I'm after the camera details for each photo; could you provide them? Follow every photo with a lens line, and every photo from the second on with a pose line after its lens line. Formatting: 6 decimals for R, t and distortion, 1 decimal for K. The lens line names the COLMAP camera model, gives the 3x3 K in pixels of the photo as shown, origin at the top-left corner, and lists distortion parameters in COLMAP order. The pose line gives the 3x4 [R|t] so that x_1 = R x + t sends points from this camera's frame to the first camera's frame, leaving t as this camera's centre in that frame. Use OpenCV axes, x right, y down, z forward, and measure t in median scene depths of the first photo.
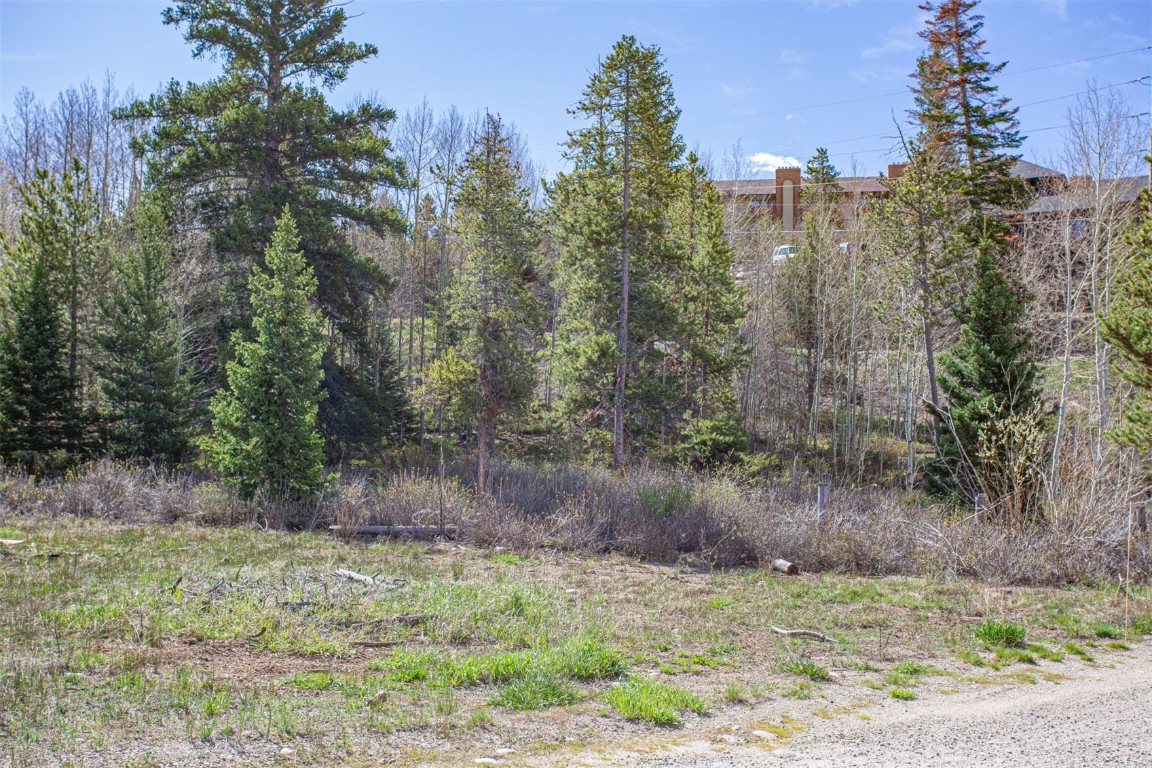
lens RADIAL K [[1237.5, 0, 565.9], [0, 1237.5, 387.2], [0, 0, 1]] dist [0.056113, 0.000000]
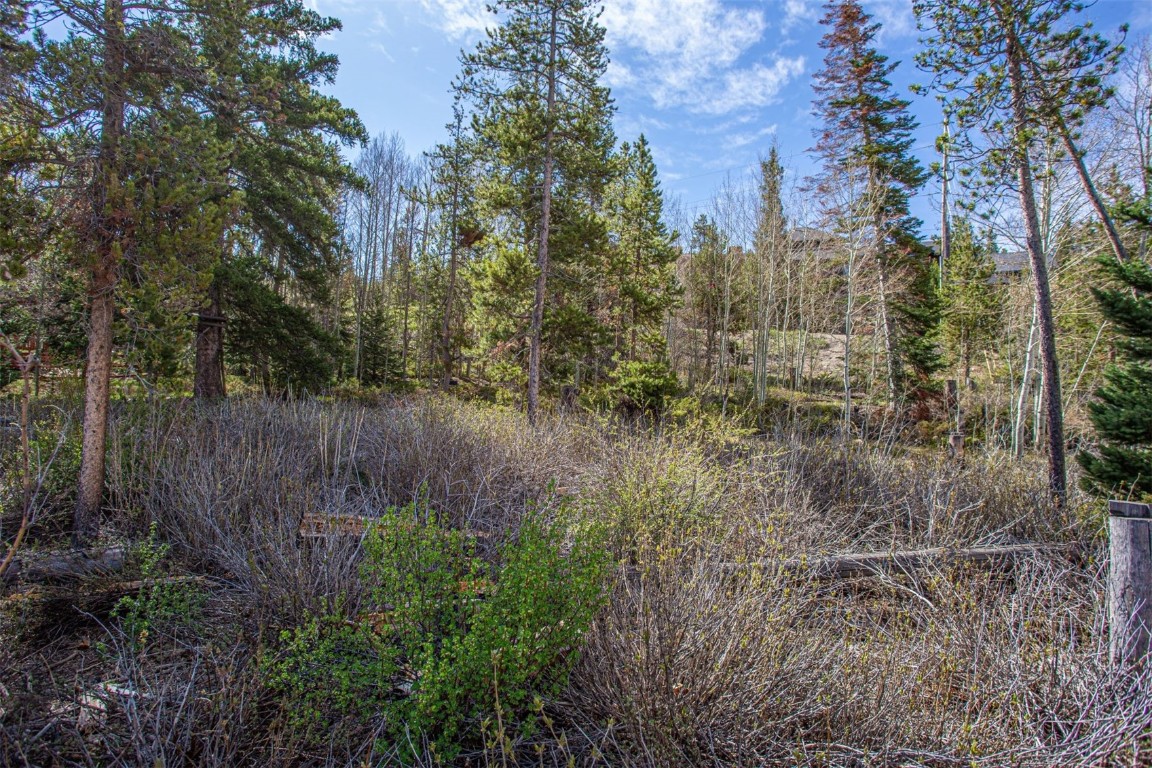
lens RADIAL K [[585.0, 0, 572.9], [0, 585.0, 389.5], [0, 0, 1]] dist [-0.061608, 0.032817]
pose [[0.998972, 0.021616, 0.039837, 0.050391], [-0.022816, 0.999292, 0.029917, 0.037309], [-0.039162, -0.030795, 0.998758, 0.581502]]
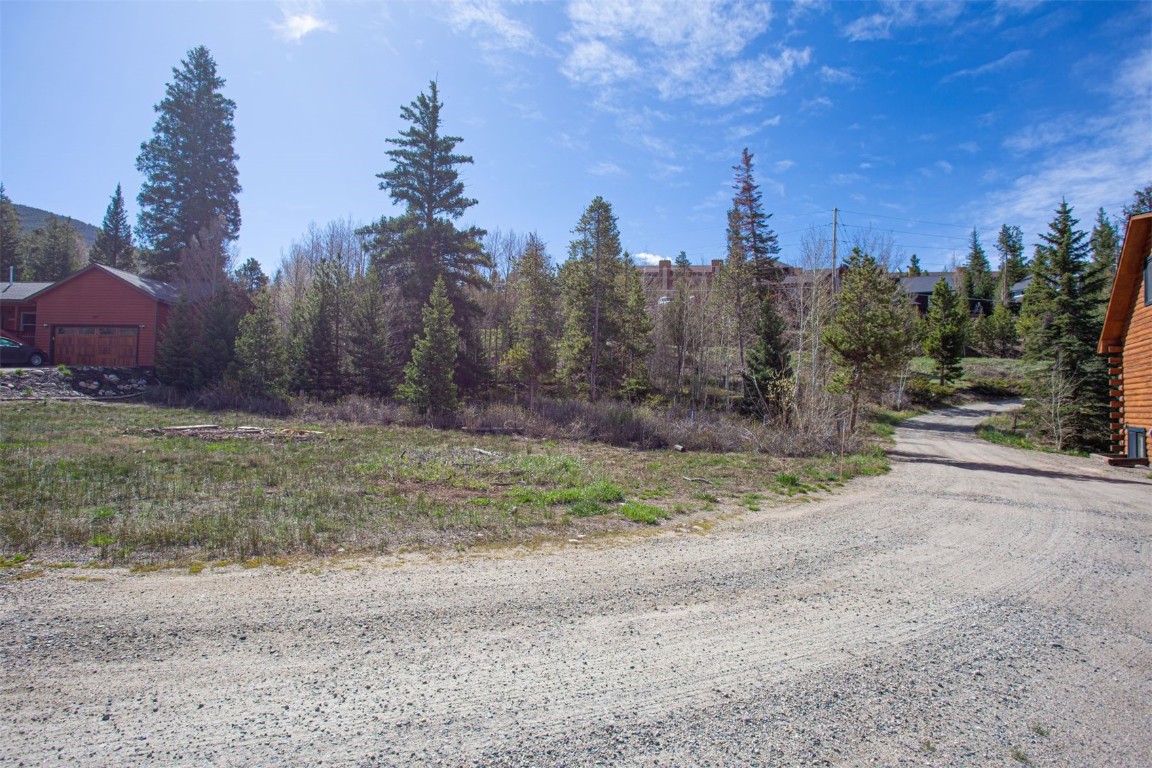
lens RADIAL K [[585.0, 0, 571.1], [0, 585.0, 383.1], [0, 0, 1]] dist [-0.061608, 0.032817]
pose [[0.999768, 0.009898, 0.019111, -0.012690], [-0.010555, 0.999345, 0.034601, 0.000176], [-0.018756, -0.034795, 0.999218, 0.004139]]
